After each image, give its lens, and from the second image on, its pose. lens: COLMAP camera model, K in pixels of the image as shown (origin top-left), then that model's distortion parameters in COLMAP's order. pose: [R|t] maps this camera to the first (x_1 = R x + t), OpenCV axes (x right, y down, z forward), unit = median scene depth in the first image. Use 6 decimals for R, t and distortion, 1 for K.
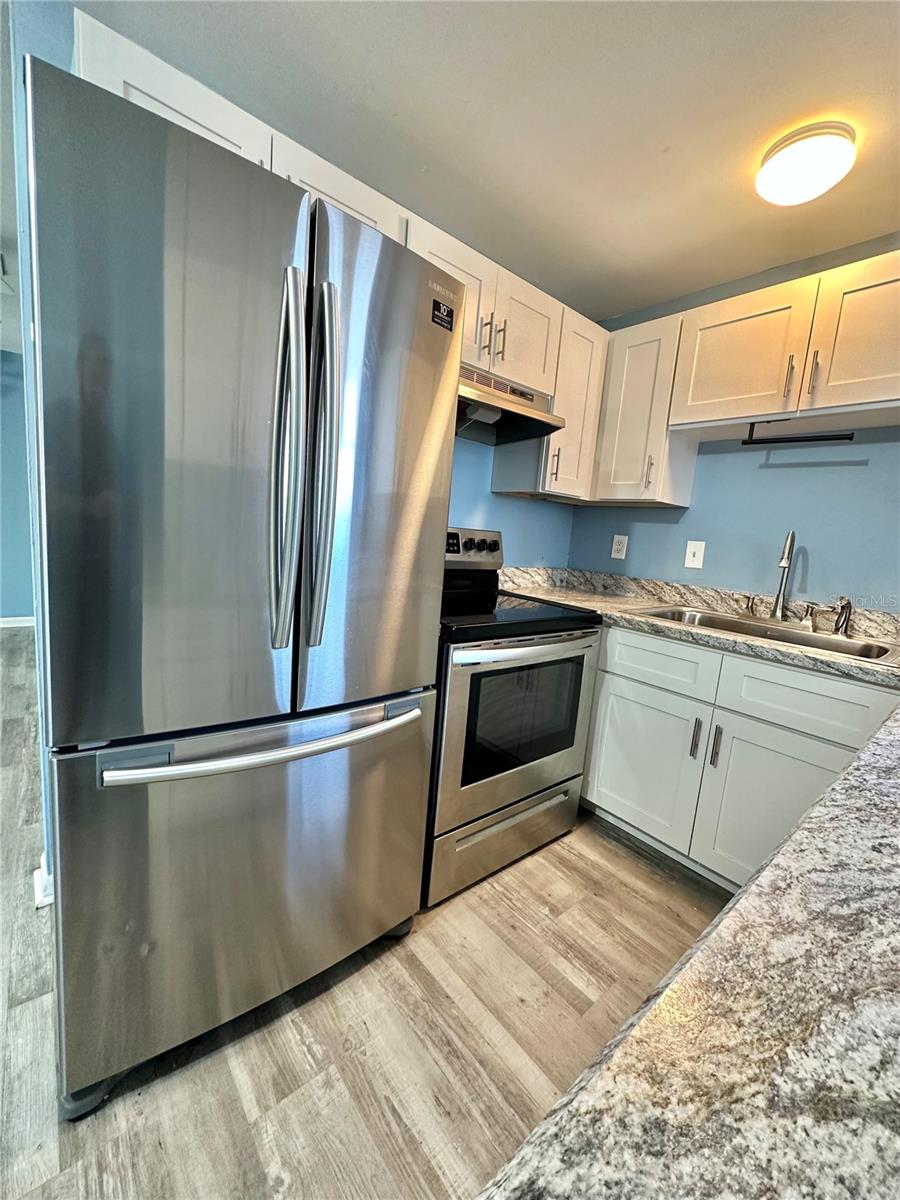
lens RADIAL K [[476.7, 0, 451.7], [0, 476.7, 599.9], [0, 0, 1]] dist [-0.000896, -0.000121]
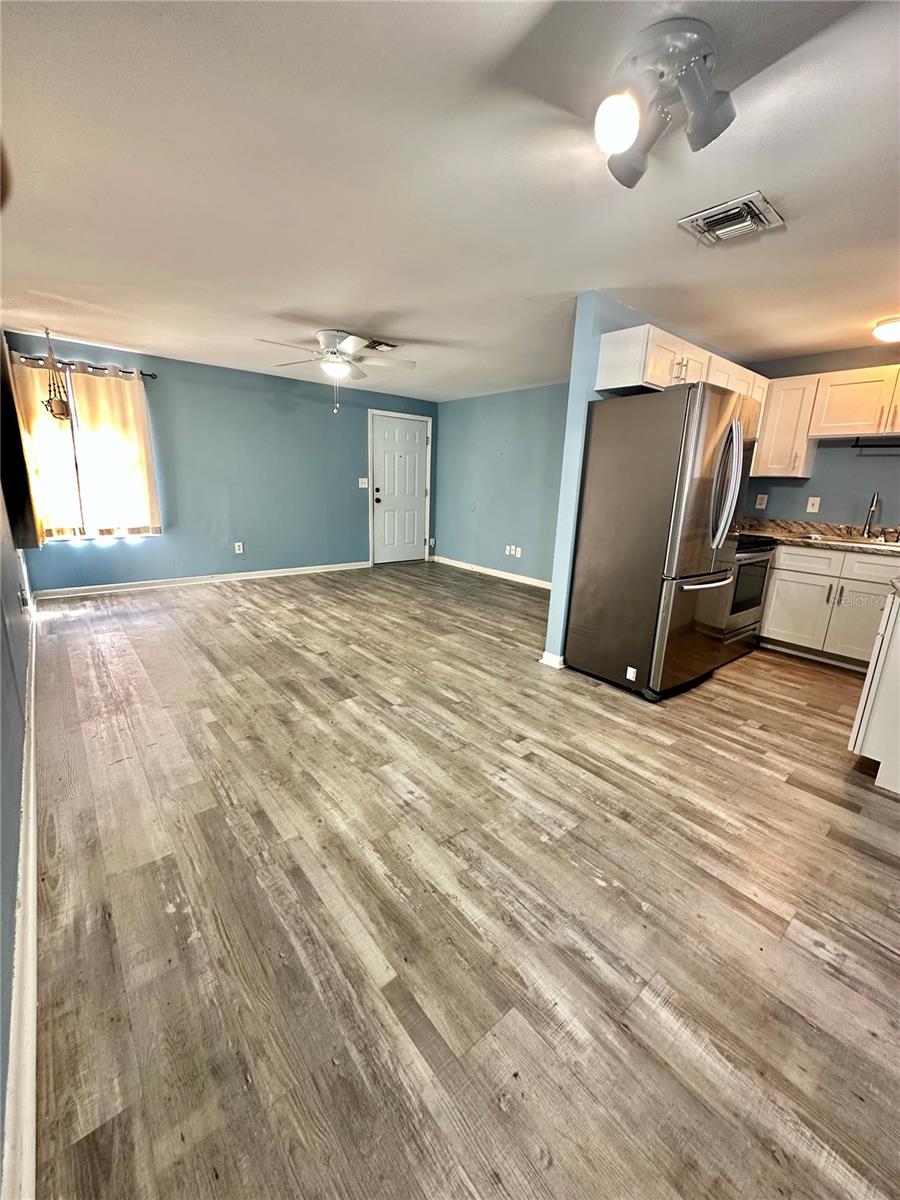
lens RADIAL K [[476.7, 0, 451.7], [0, 476.7, 599.9], [0, 0, 1]] dist [-0.000896, -0.000121]
pose [[0.998867, -0.042186, -0.022033, -1.062766], [0.044191, 0.993982, 0.100236, 0.026202], [0.017672, -0.101096, 0.994720, -1.085877]]
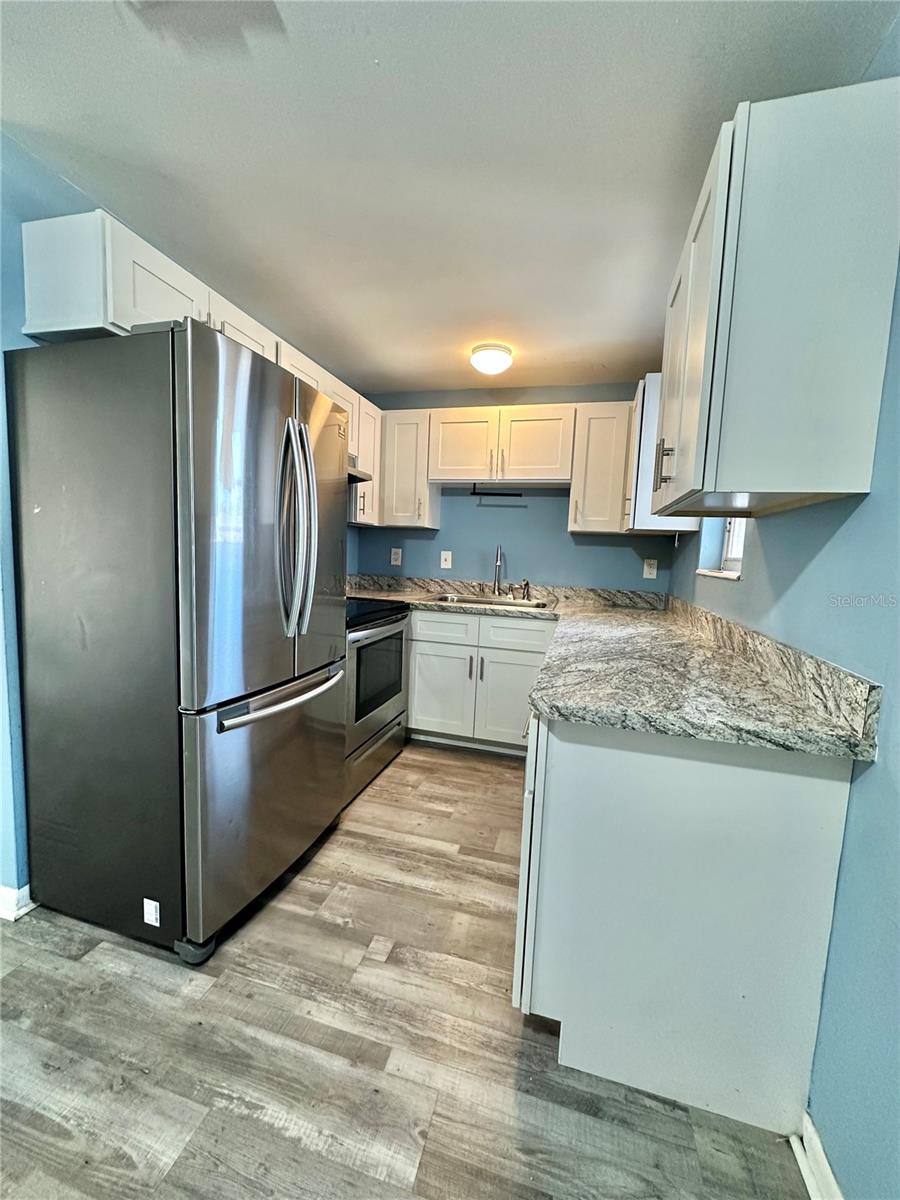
lens RADIAL K [[476.7, 0, 451.7], [0, 476.7, 599.9], [0, 0, 1]] dist [-0.000896, -0.000121]
pose [[0.828273, -0.103063, 0.550764, -0.444217], [0.105165, 0.994064, 0.027862, -0.008622], [-0.550367, 0.034844, 0.834196, -0.388383]]
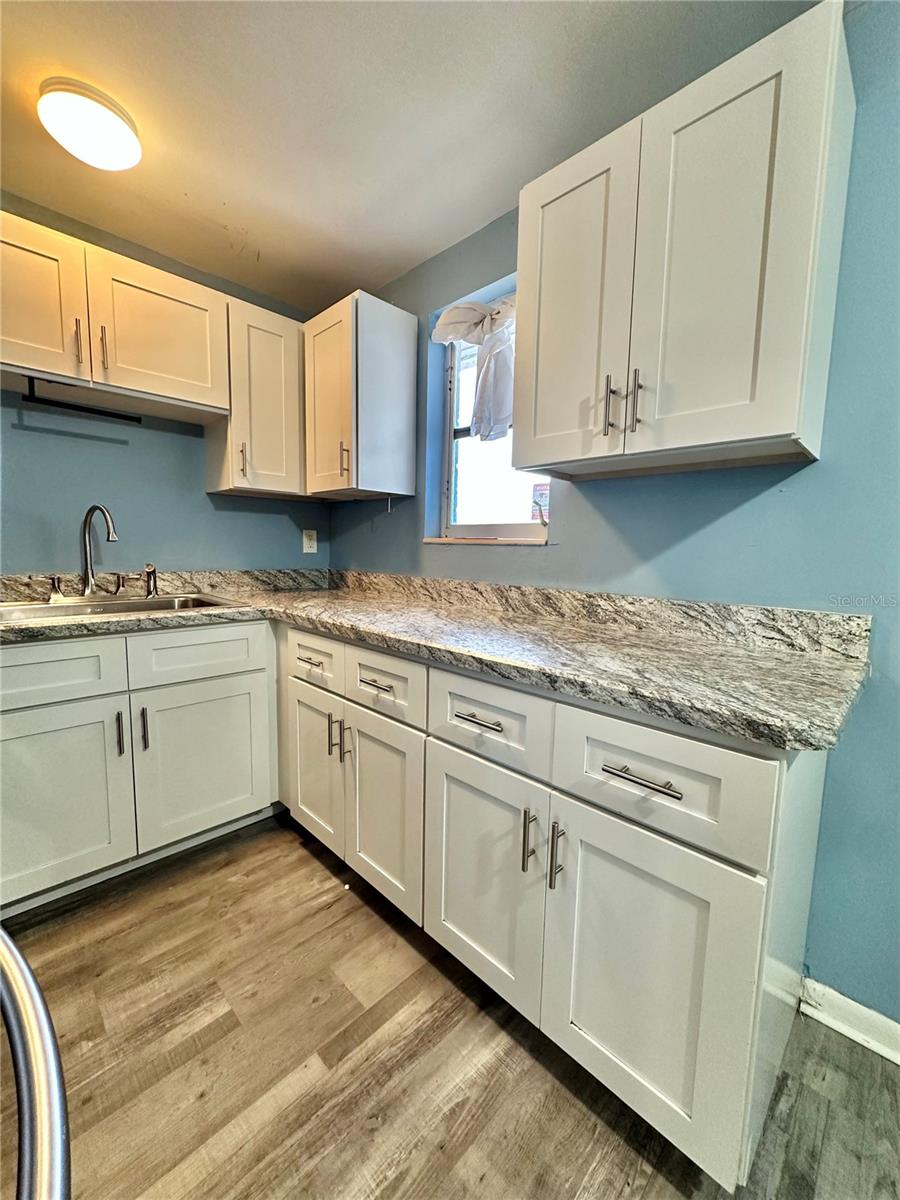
lens RADIAL K [[476.7, 0, 451.7], [0, 476.7, 599.9], [0, 0, 1]] dist [-0.000896, -0.000121]
pose [[-0.082897, -0.192593, 0.977771, -0.365775], [0.114899, 0.972758, 0.201346, -0.068044], [-0.989912, 0.129036, -0.058510, 0.363931]]
